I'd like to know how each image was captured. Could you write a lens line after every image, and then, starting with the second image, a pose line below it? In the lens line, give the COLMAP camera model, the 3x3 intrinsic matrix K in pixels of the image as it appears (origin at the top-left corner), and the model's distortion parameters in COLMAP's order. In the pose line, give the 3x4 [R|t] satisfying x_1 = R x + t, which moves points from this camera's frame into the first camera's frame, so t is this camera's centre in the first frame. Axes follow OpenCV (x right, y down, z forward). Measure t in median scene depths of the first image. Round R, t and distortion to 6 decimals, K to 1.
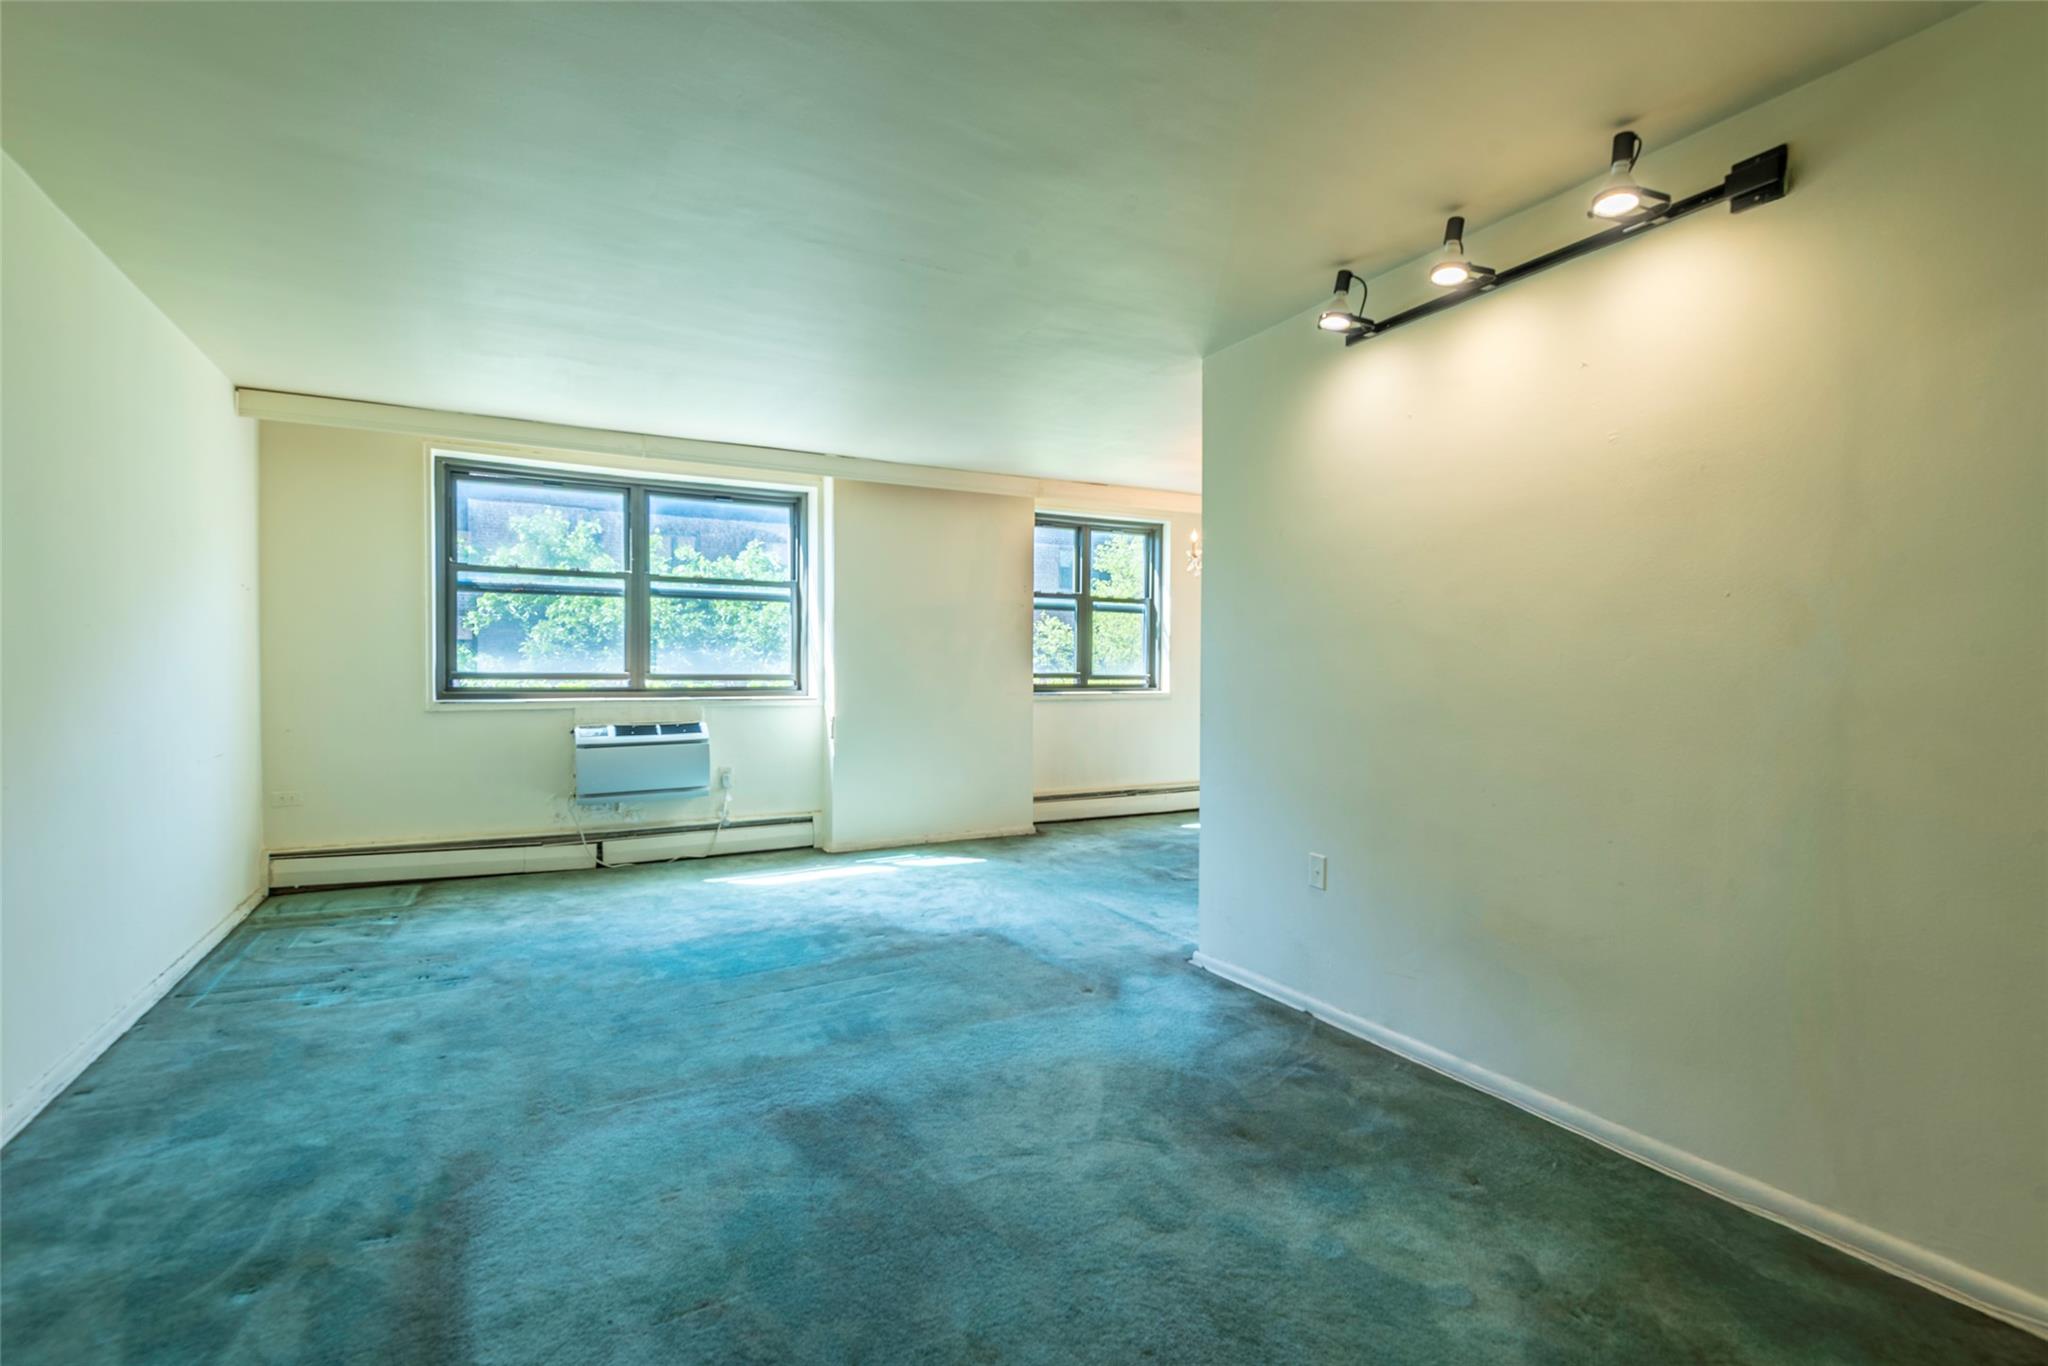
lens RADIAL K [[953.4, 0, 1024.4], [0, 953.4, 678.2], [0, 0, 1]] dist [0.042278, -0.025301]
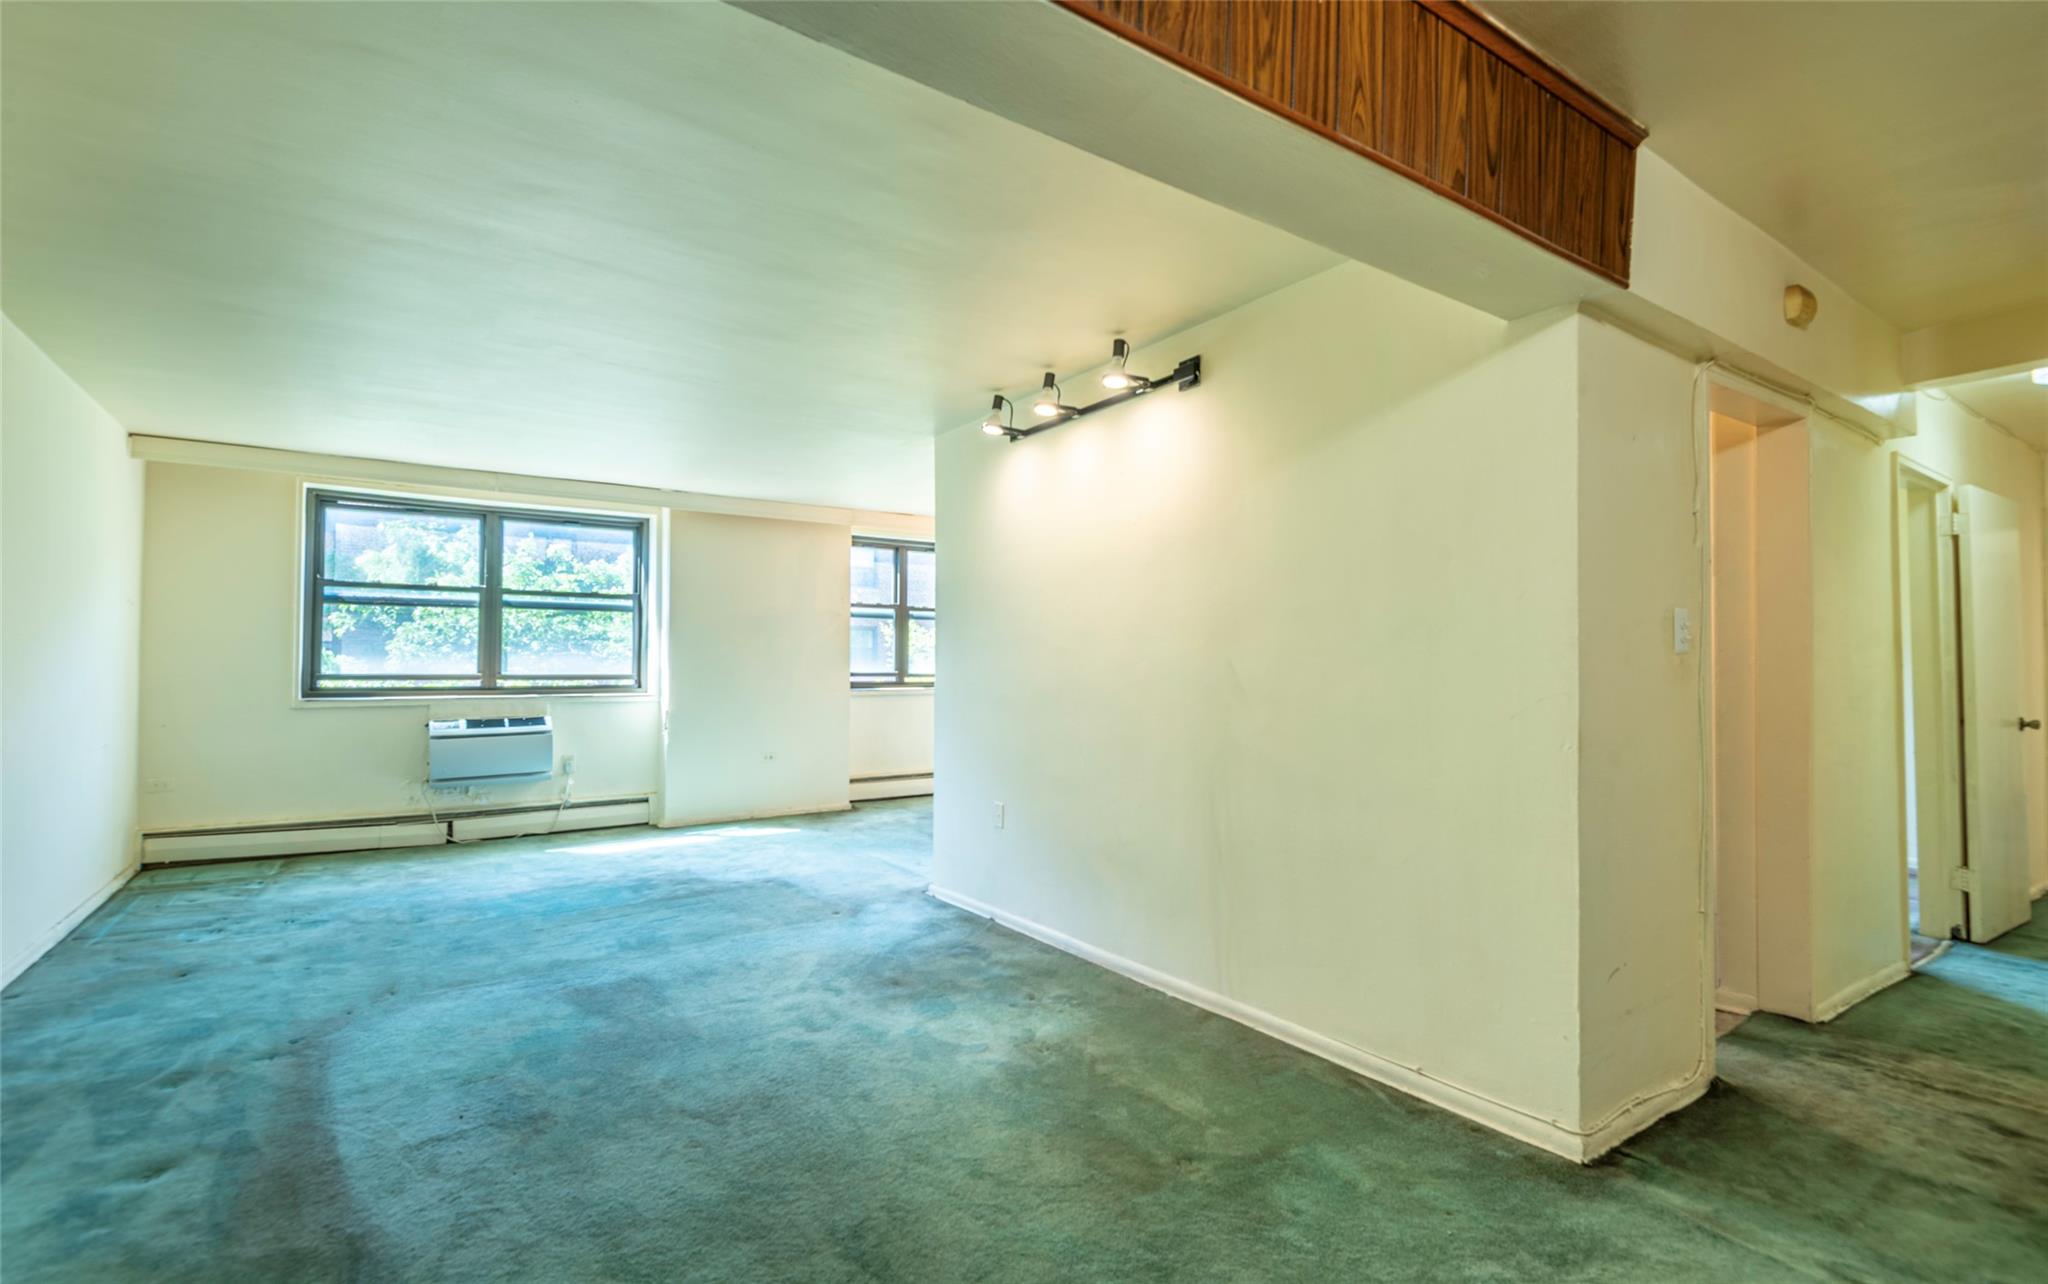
lens RADIAL K [[938.3, 0, 1029.6], [0, 938.3, 635.9], [0, 0, 1]] dist [0.031834, -0.018298]
pose [[0.993374, 0.000147, 0.114928, 0.141466], [0.004870, 0.999047, -0.043368, 0.001697], [-0.114824, 0.043641, 0.992427, -0.260923]]
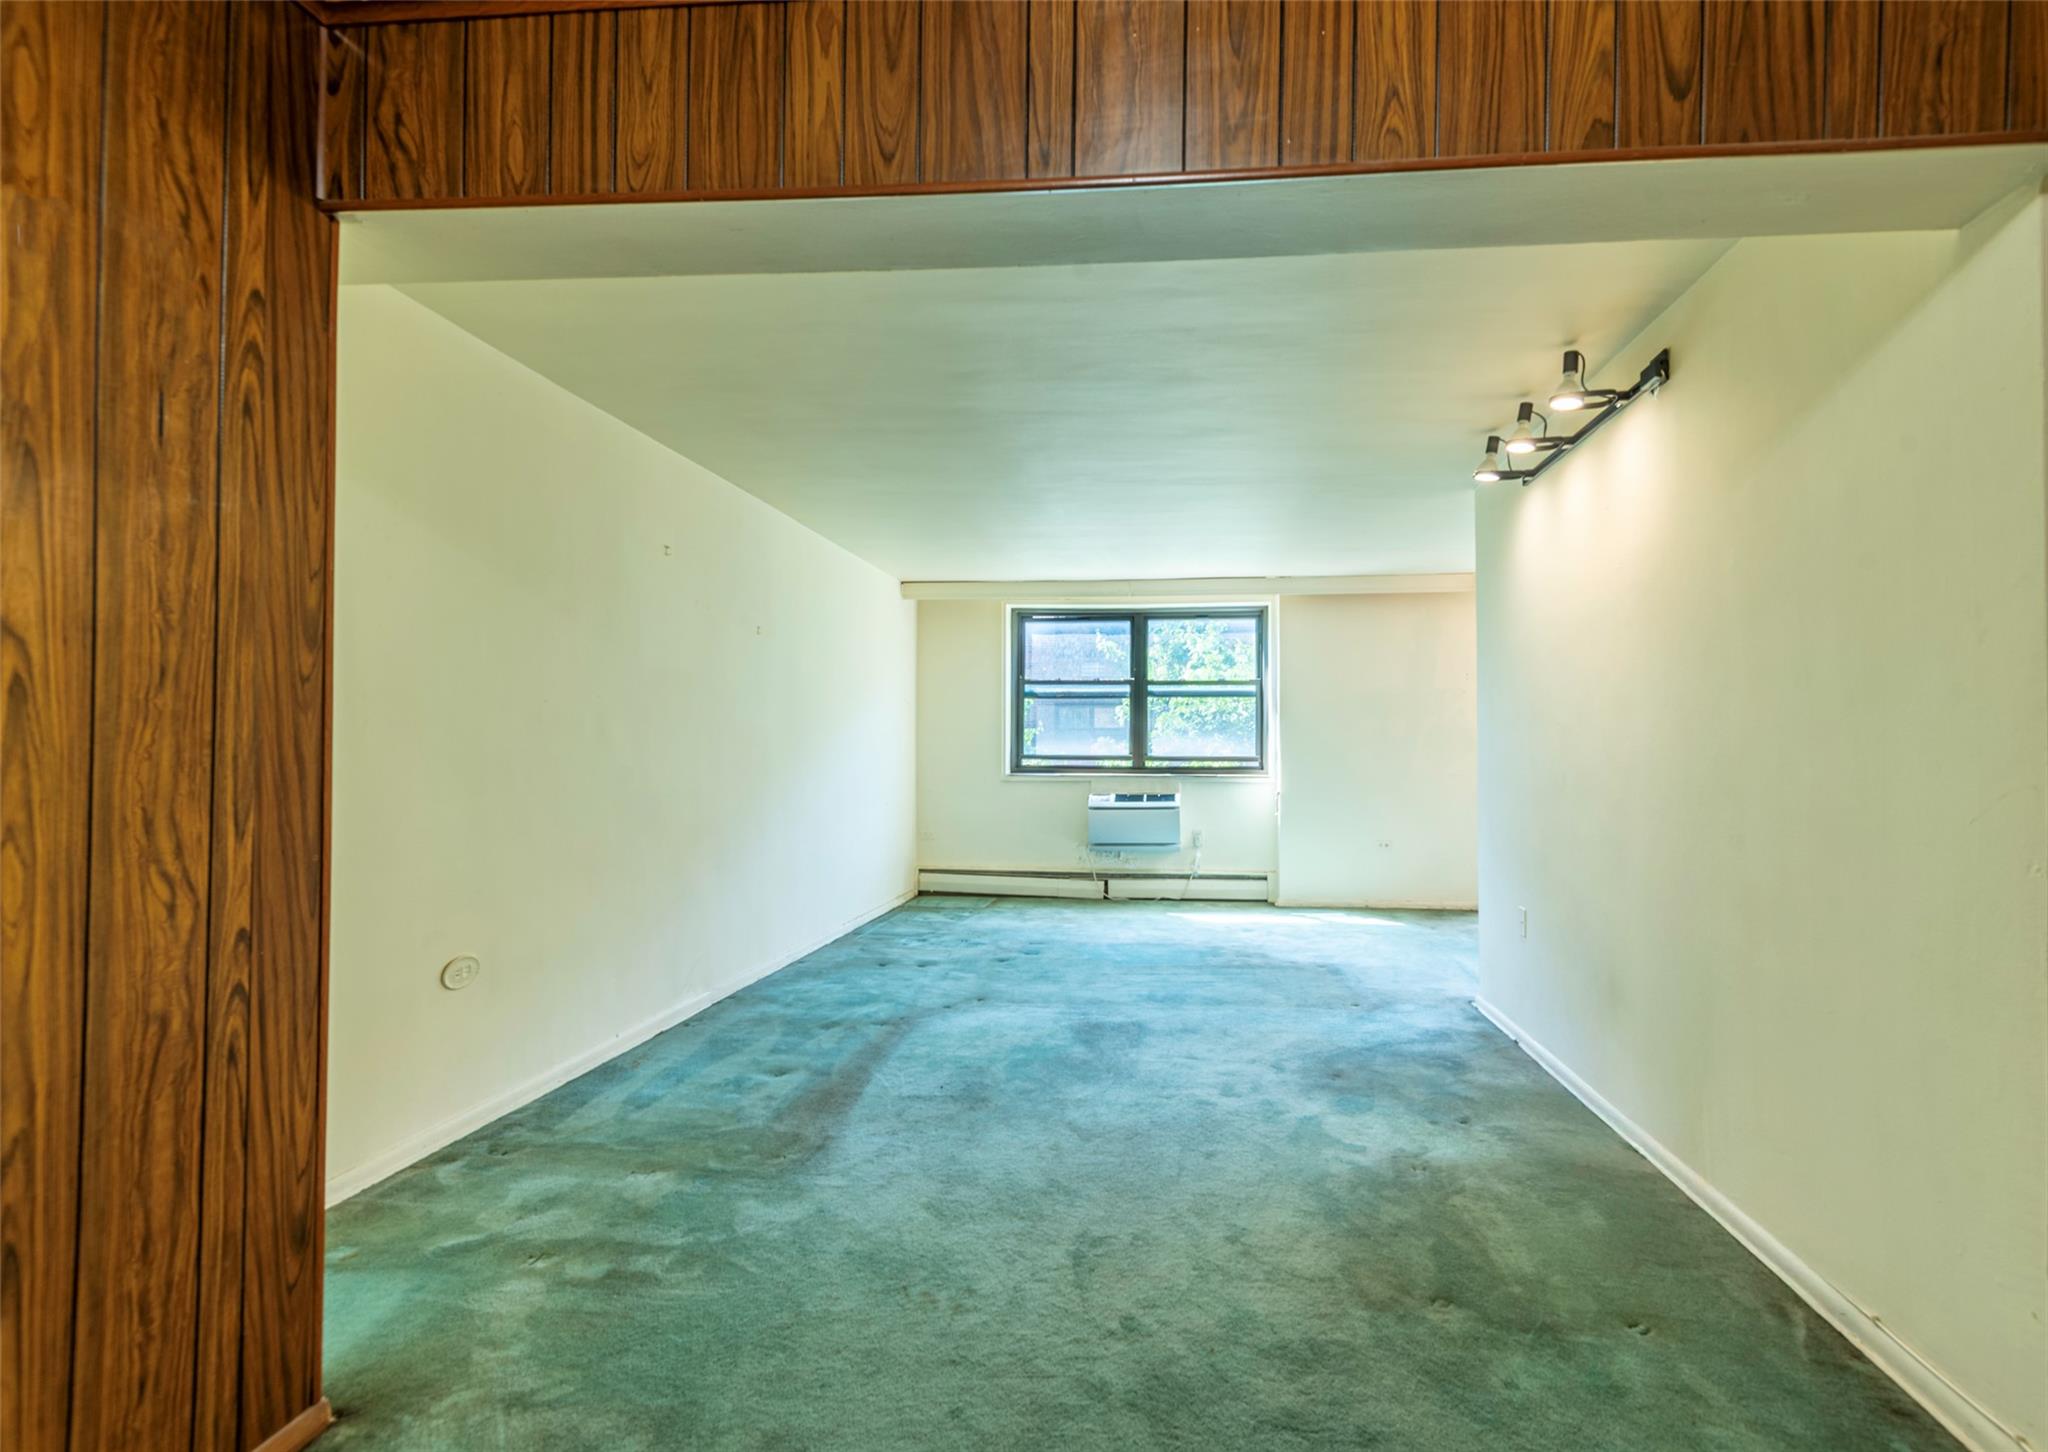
lens RADIAL K [[1028.8, 0, 1091.1], [0, 1028.8, 720.6], [0, 0, 1]] dist [0.056780, -0.047079]
pose [[0.831422, -0.017911, -0.555352, 0.422467], [-0.005367, 0.999175, -0.040260, 0.005371], [0.555615, 0.036454, 0.830640, -0.271814]]
